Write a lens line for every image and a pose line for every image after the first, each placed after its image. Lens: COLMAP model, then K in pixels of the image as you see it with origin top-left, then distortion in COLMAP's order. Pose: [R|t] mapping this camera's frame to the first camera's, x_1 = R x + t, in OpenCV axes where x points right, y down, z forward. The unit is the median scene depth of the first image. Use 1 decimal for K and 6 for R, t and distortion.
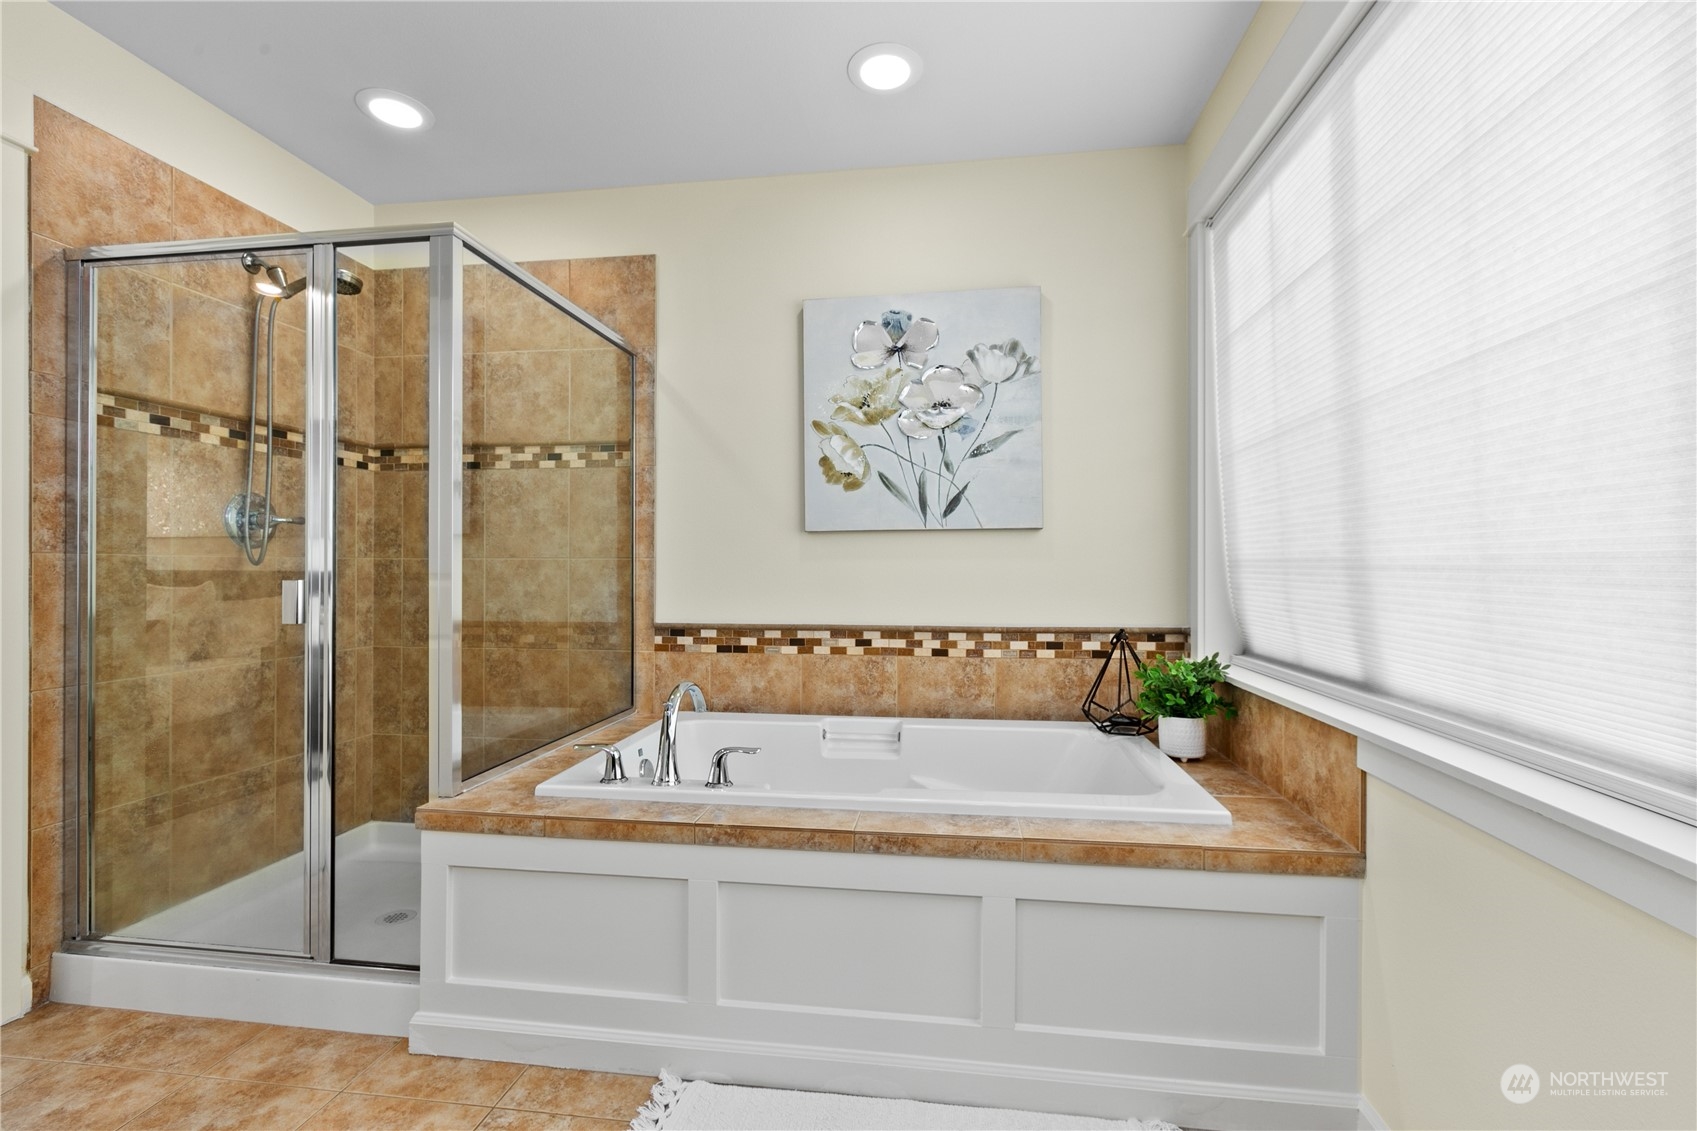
lens RADIAL K [[768.6, 0, 842.1], [0, 768.6, 571.5], [0, 0, 1]] dist [0.002167, -0.000270]
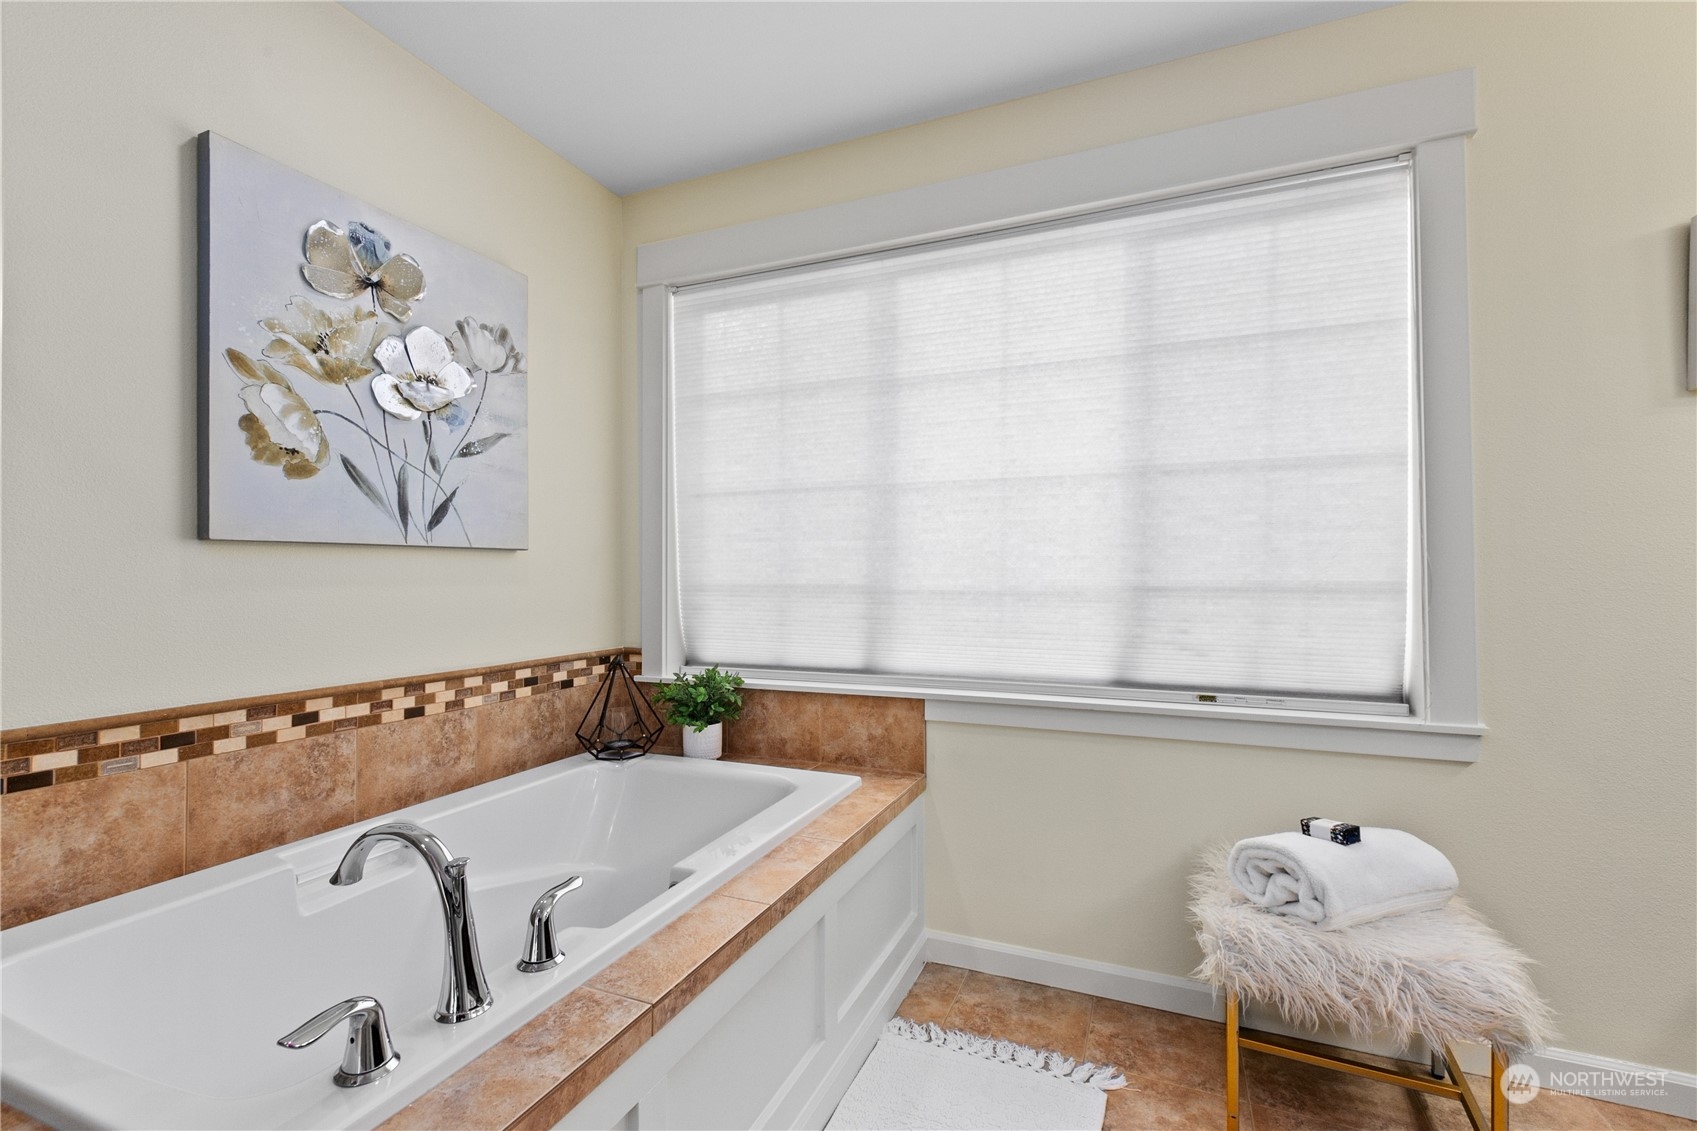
lens RADIAL K [[768.6, 0, 841.0], [0, 768.6, 565.3], [0, 0, 1]] dist [0.002167, -0.000270]
pose [[0.248976, 0.013221, 0.968419, -0.489141], [0.007780, 0.999847, -0.015650, -0.021020], [-0.968478, 0.011431, 0.248835, 0.419790]]
